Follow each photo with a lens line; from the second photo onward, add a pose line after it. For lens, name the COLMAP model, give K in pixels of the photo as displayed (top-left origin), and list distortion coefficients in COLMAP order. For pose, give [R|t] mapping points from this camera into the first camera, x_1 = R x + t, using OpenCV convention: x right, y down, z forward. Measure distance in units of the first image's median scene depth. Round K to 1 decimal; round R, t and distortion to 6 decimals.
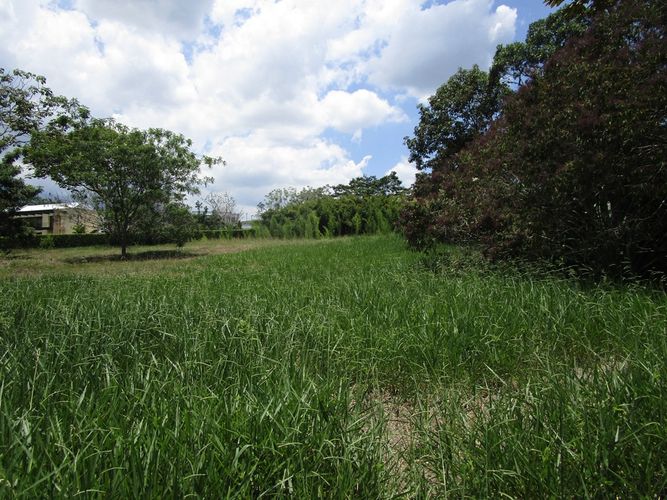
lens RADIAL K [[482.9, 0, 351.0], [0, 482.9, 242.9], [0, 0, 1]] dist [-0.007445, -0.000646]
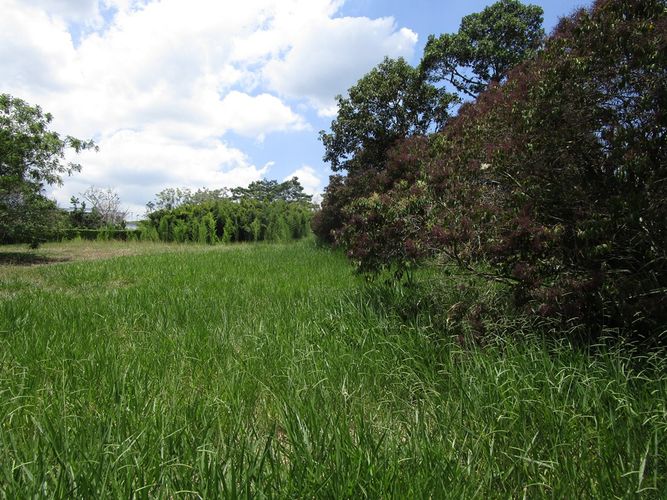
lens RADIAL K [[471.1, 0, 329.6], [0, 471.1, 250.2], [0, 0, 1]] dist [-0.021246, -0.000989]
pose [[0.984029, 0.037315, 0.174054, -0.005982], [-0.037531, 0.999293, -0.002051, -0.004901], [-0.174007, -0.004515, 0.984734, 0.110000]]
